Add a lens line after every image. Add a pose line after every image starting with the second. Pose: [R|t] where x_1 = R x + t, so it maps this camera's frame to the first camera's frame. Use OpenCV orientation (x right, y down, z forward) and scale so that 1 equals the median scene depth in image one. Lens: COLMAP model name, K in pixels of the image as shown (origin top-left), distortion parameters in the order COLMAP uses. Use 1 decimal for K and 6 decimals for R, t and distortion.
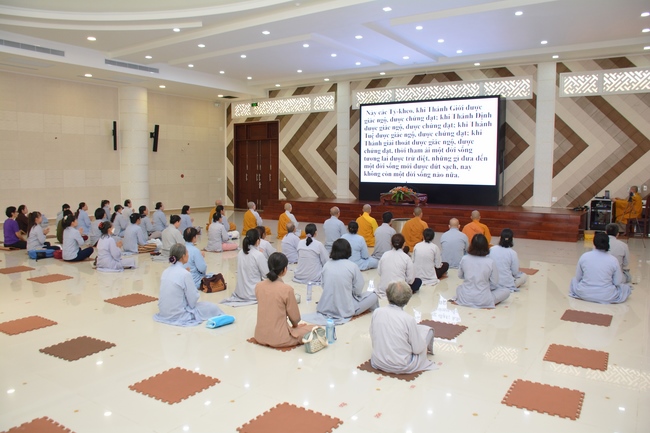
lens RADIAL K [[508.6, 0, 325.0], [0, 508.6, 216.5], [0, 0, 1]] dist [-0.127156, 0.095853]
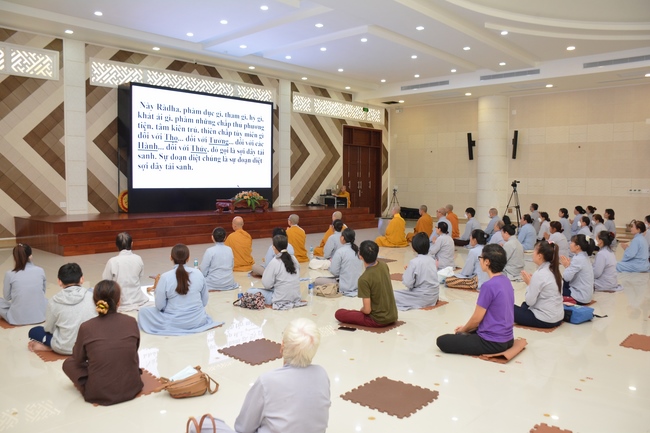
lens RADIAL K [[527.1, 0, 325.0], [0, 527.1, 216.5], [0, 0, 1]] dist [-0.142361, 0.106399]
pose [[0.151472, -0.068163, 0.986109, -0.636818], [0.084926, 0.994828, 0.055720, -0.046879], [-0.984806, 0.075306, 0.156478, 0.626510]]
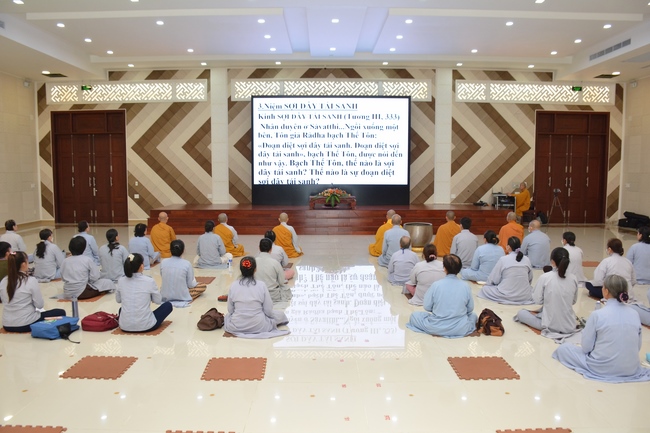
lens RADIAL K [[527.1, 0, 325.0], [0, 527.1, 216.5], [0, 0, 1]] dist [-0.142361, 0.106399]
pose [[0.828082, -0.054324, 0.557969, -0.343026], [0.055924, 0.998334, 0.014201, -0.019239], [-0.557811, 0.019445, 0.829740, 0.185088]]
